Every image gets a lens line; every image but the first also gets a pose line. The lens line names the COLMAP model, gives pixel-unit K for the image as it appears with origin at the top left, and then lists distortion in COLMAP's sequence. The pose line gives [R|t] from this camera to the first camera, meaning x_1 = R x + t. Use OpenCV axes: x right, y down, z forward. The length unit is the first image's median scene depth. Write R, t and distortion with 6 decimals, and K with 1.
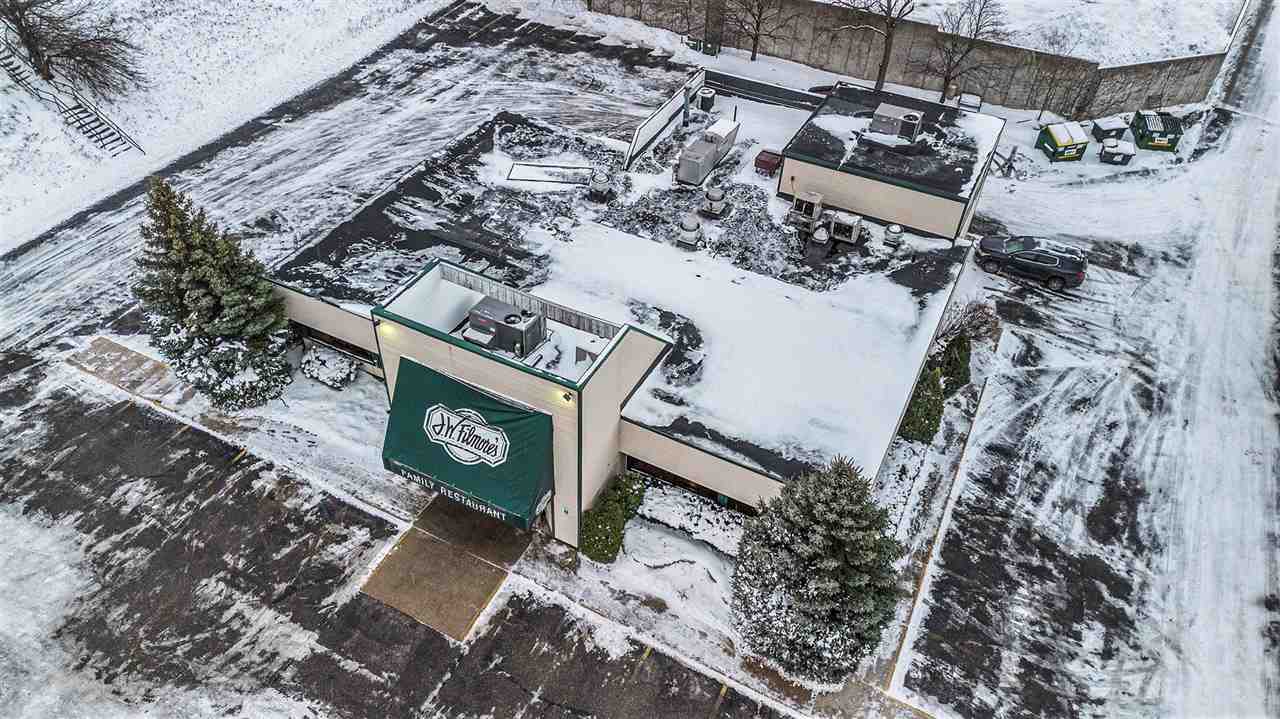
lens RADIAL K [[895.8, 0, 654.0], [0, 895.8, 328.3], [0, 0, 1]] dist [0.052671, -0.024081]
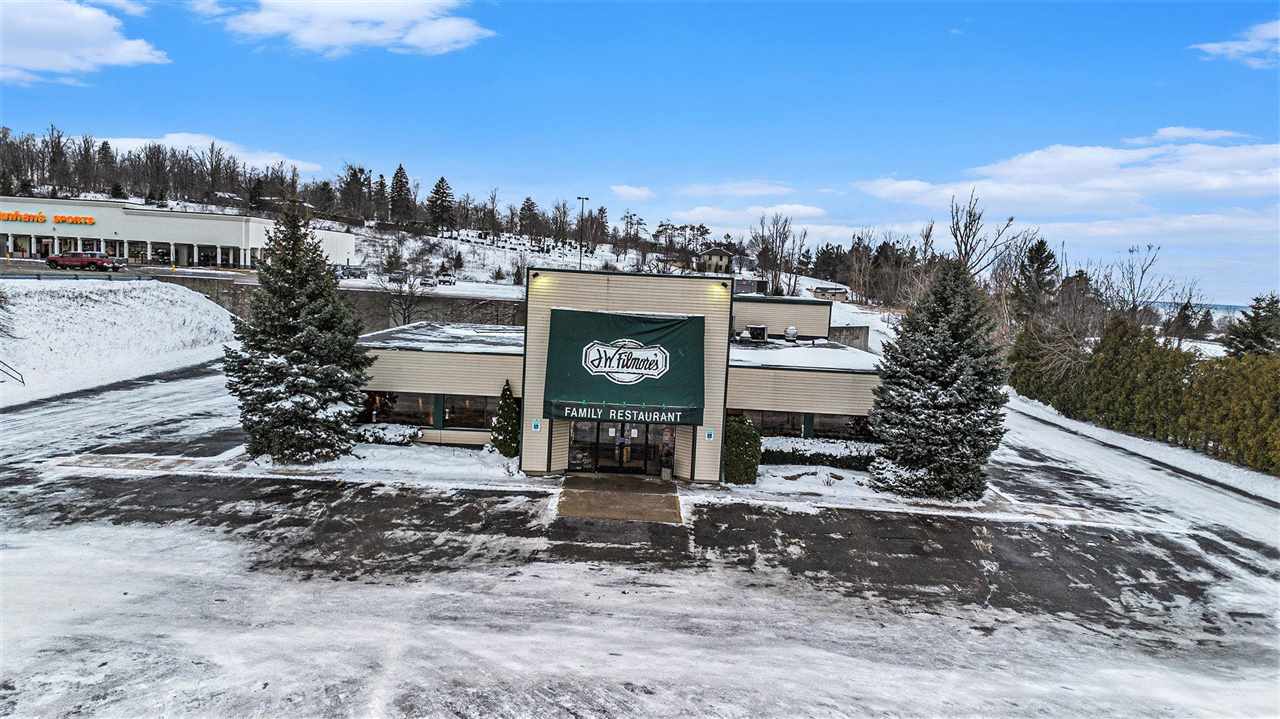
lens RADIAL K [[895.8, 0, 636.2], [0, 895.8, 316.2], [0, 0, 1]] dist [0.052671, -0.024081]
pose [[0.889451, -0.010774, 0.456903, -0.713188], [0.287501, 0.790327, -0.541041, 0.690499], [-0.355274, 0.612590, 0.706055, 0.168029]]
